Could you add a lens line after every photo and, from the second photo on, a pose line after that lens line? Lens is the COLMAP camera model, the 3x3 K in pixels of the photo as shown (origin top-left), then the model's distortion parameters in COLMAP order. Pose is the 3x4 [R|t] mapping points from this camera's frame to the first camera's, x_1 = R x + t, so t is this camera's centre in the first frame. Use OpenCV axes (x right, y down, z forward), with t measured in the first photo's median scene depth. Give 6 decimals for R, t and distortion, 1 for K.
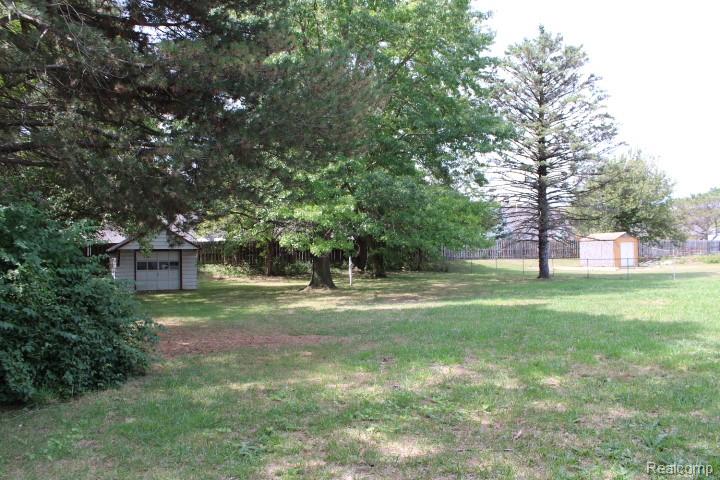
lens RADIAL K [[593.1, 0, 360.0], [0, 593.1, 240.0], [0, 0, 1]] dist [-0.181568, 0.183862]
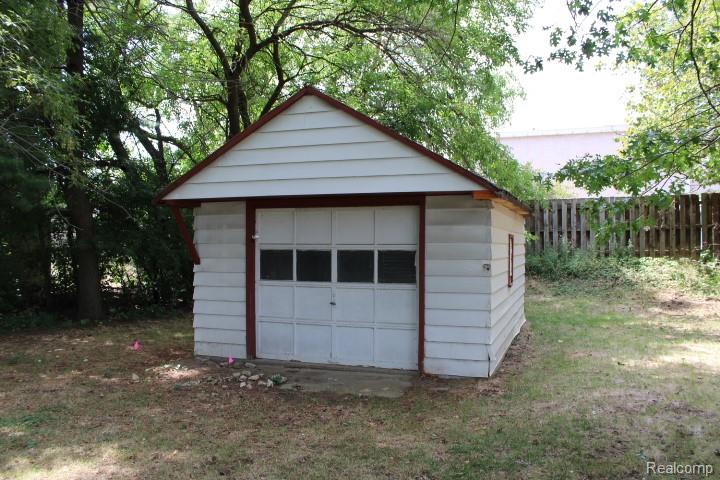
lens RADIAL K [[593.1, 0, 360.0], [0, 593.1, 240.0], [0, 0, 1]] dist [-0.181568, 0.183862]
pose [[0.681641, -0.001477, -0.731686, -0.156847], [0.011948, 0.999887, 0.009113, 0.031041], [0.731590, -0.014954, 0.681581, 0.832179]]
